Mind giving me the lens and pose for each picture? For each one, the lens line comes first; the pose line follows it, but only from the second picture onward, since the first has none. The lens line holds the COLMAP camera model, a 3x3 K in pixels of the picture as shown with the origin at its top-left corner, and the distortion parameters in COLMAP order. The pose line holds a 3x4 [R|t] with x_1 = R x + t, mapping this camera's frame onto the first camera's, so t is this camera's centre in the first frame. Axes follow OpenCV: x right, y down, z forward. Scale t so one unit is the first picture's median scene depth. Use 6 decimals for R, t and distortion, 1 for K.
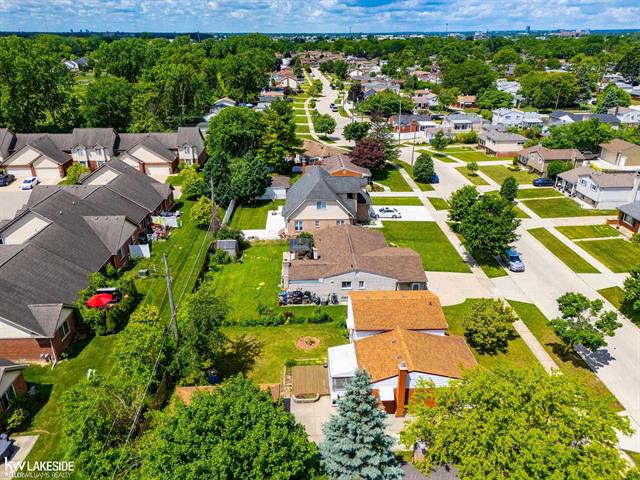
lens RADIAL K [[468.8, 0, 321.3], [0, 468.8, 240.2], [0, 0, 1]] dist [0.073972, -0.075415]
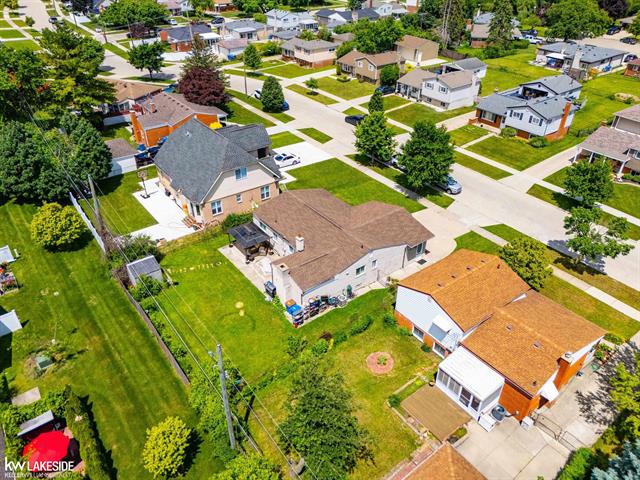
lens RADIAL K [[468.8, 0, 321.3], [0, 468.8, 240.2], [0, 0, 1]] dist [0.073972, -0.075415]
pose [[0.822135, -0.311210, 0.476699, -0.247229], [0.218079, 0.945643, 0.241250, -0.109453], [-0.525866, -0.094383, 0.845314, 0.239386]]
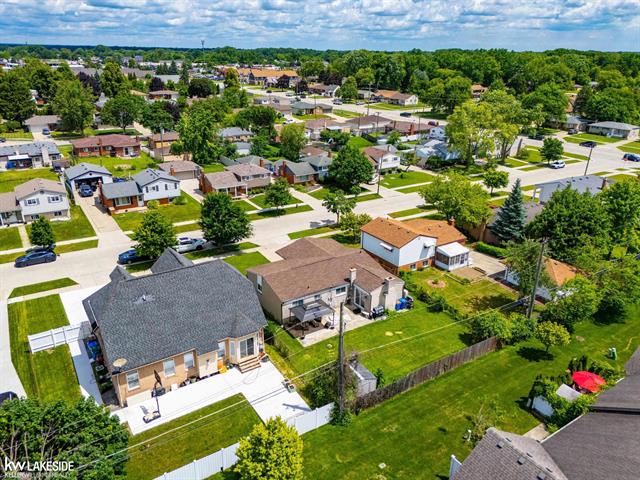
lens RADIAL K [[468.8, 0, 321.3], [0, 468.8, 240.2], [0, 0, 1]] dist [0.073972, -0.075415]
pose [[-0.508375, -0.323733, 0.797967, -0.498157], [0.330167, 0.782553, 0.527826, -0.381106], [-0.795326, 0.531796, -0.290945, 0.915833]]
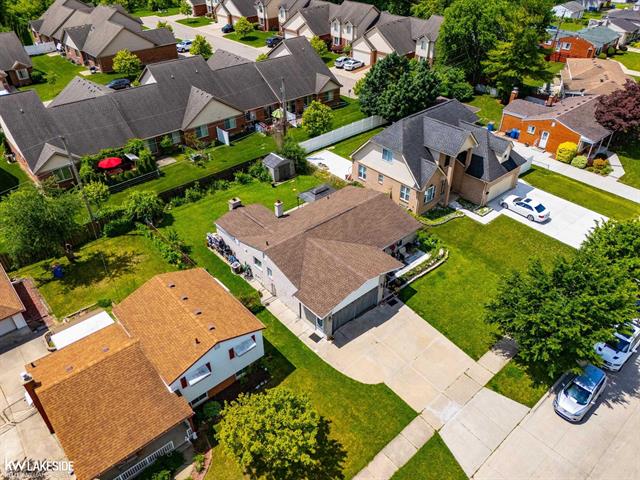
lens RADIAL K [[468.8, 0, 321.3], [0, 468.8, 240.2], [0, 0, 1]] dist [0.073972, -0.075415]
pose [[0.623983, 0.453542, -0.636353, 0.381574], [-0.305552, 0.891110, 0.335501, -0.143800], [0.719224, -0.014908, 0.694618, 0.373562]]
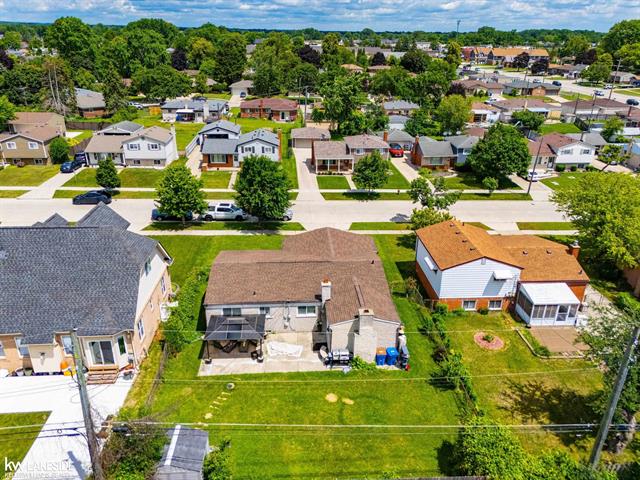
lens RADIAL K [[468.8, 0, 321.3], [0, 468.8, 240.2], [0, 0, 1]] dist [0.073972, -0.075415]
pose [[-0.023001, -0.400826, 0.915865, -0.391399], [0.382341, 0.842938, 0.378512, -0.187566], [-0.923735, 0.358879, 0.133864, 0.642311]]
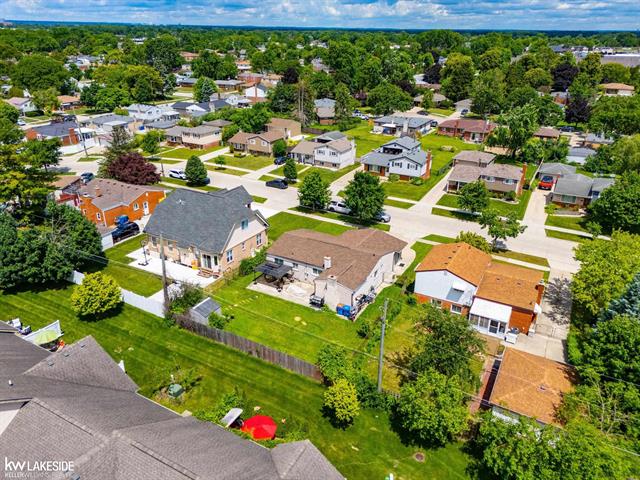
lens RADIAL K [[468.8, 0, 321.3], [0, 468.8, 240.2], [0, 0, 1]] dist [0.073972, -0.075415]
pose [[0.522828, -0.338601, 0.782305, -0.544392], [0.326850, 0.927213, 0.182881, -0.139877], [-0.787287, 0.160081, 0.595444, 0.303763]]
